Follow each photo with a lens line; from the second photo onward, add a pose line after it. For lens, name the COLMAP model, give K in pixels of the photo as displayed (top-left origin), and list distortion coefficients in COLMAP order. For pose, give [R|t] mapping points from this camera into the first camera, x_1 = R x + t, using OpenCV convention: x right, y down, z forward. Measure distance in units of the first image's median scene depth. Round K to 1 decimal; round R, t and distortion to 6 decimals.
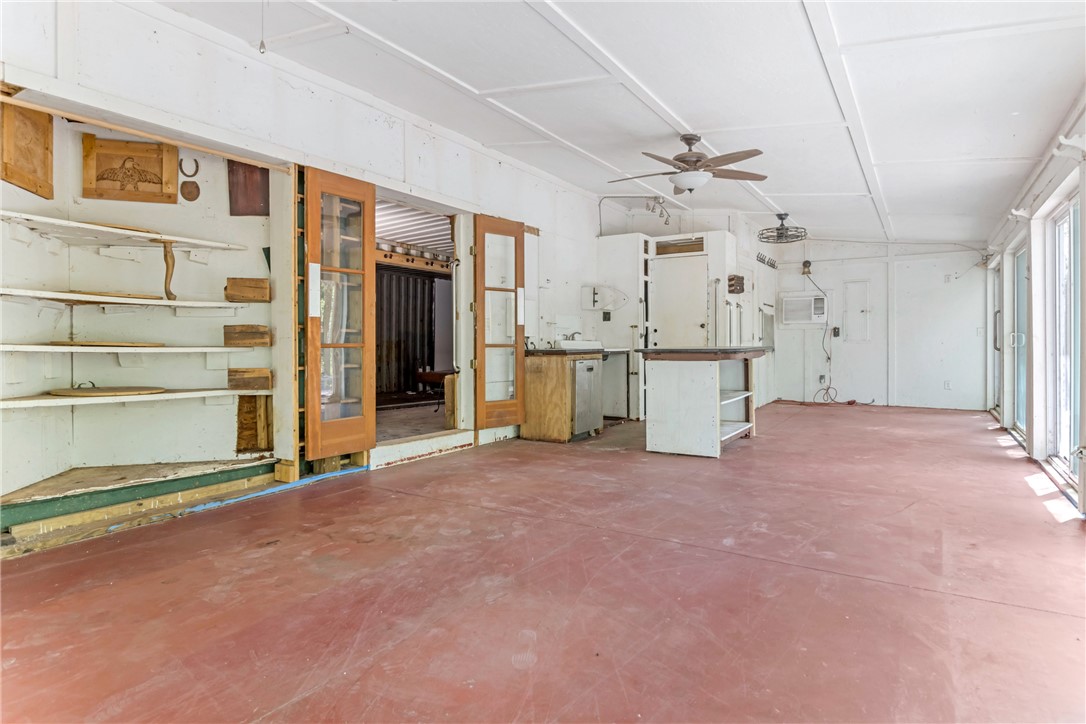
lens RADIAL K [[591.1, 0, 542.4], [0, 591.1, 358.1], [0, 0, 1]] dist [0.000098, 0.000003]
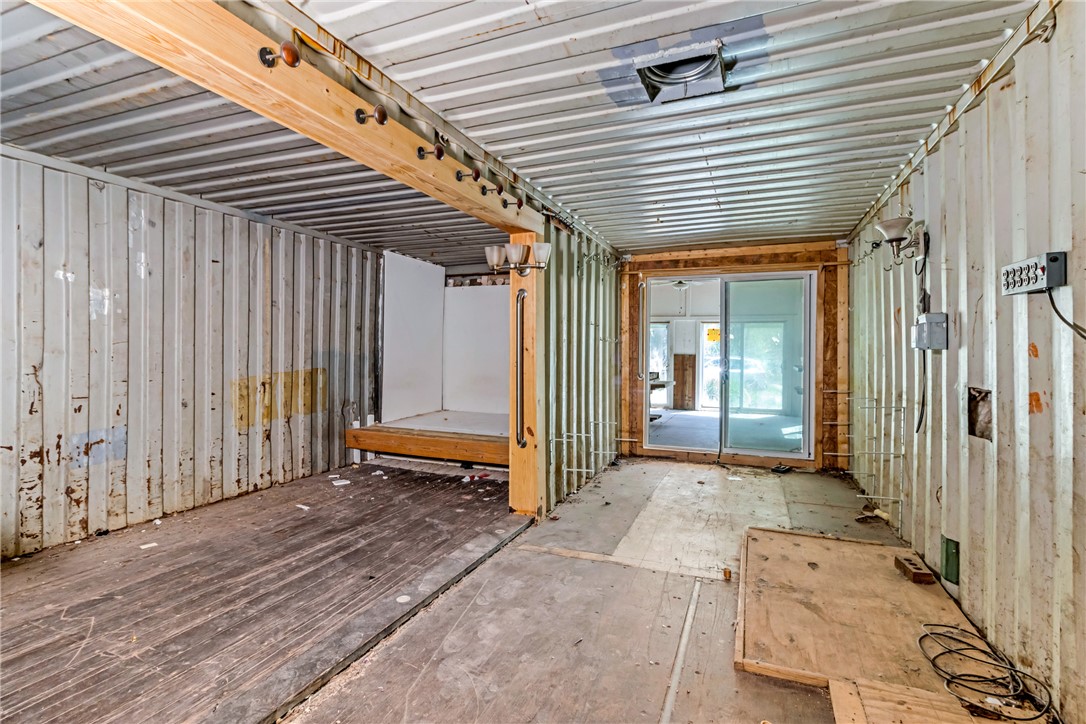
lens RADIAL K [[519.3, 0, 544.5], [0, 519.3, 360.9], [0, 0, 1]] dist [-0.000442, -0.000028]
pose [[0.980968, 0.007088, 0.194040, -0.135961], [-0.007356, 0.999973, 0.000658, -0.037671], [-0.194030, -0.002073, 0.980993, 0.533889]]
